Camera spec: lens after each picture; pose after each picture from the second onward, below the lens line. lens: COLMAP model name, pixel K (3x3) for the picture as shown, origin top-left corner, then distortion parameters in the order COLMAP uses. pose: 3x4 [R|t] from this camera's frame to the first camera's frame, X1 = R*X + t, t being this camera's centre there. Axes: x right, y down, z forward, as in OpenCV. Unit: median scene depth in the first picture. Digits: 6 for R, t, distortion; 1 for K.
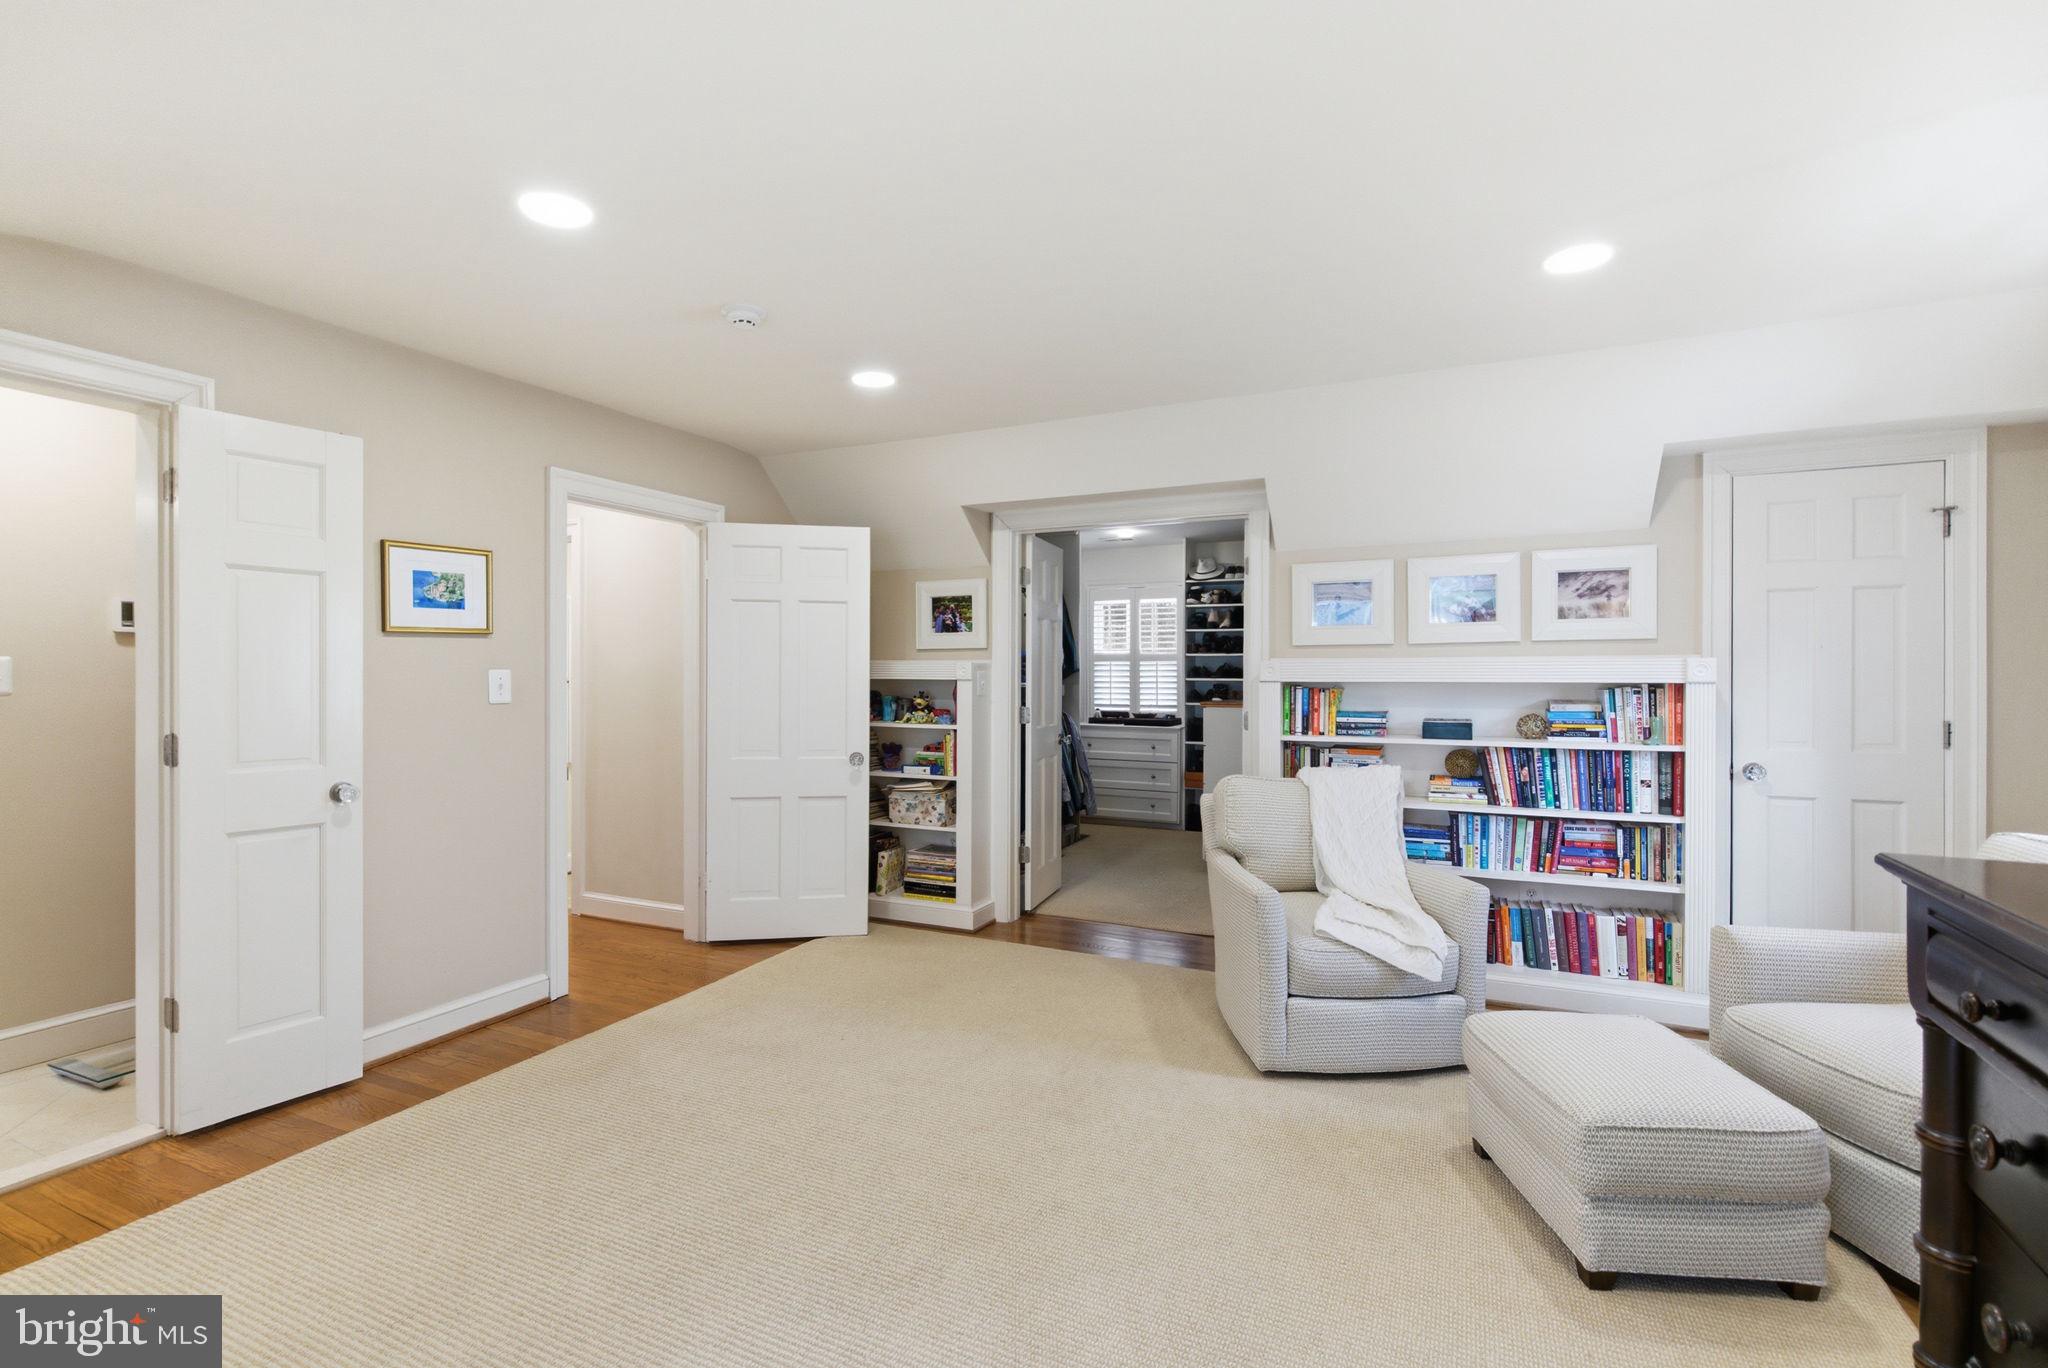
lens RADIAL K [[932.6, 0, 1019.8], [0, 932.6, 684.7], [0, 0, 1]] dist [0.001335, -0.000167]
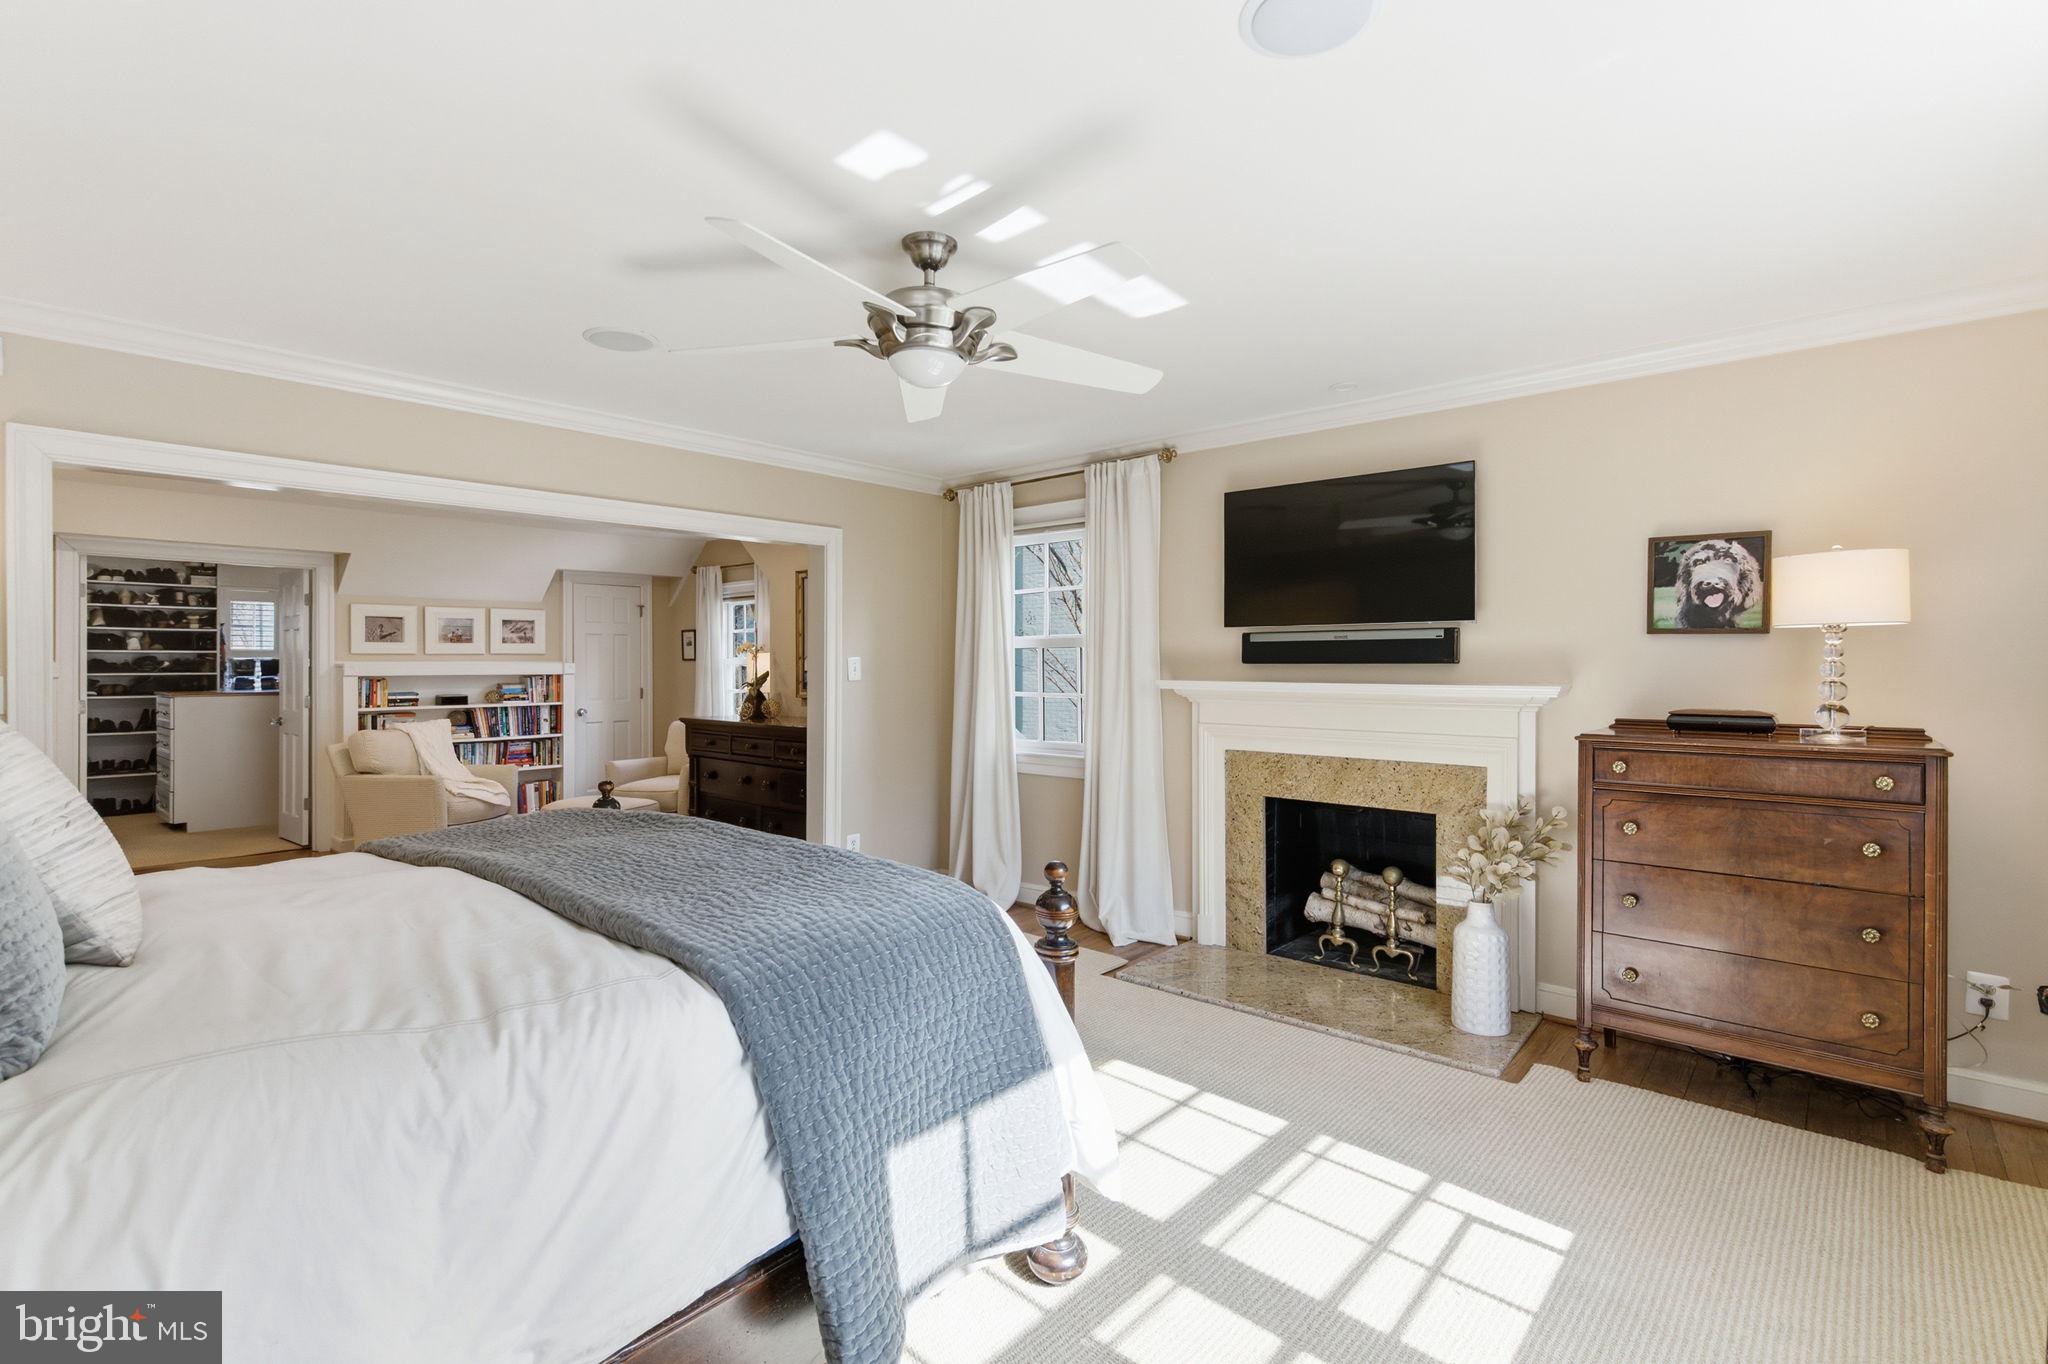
lens RADIAL K [[932.6, 0, 1020.6], [0, 932.6, 672.0], [0, 0, 1]] dist [0.001335, -0.000167]
pose [[0.280109, -0.009545, 0.959921, -1.080305], [0.009674, 0.999928, 0.007120, -0.011948], [-0.959919, 0.007292, 0.280182, -0.663496]]
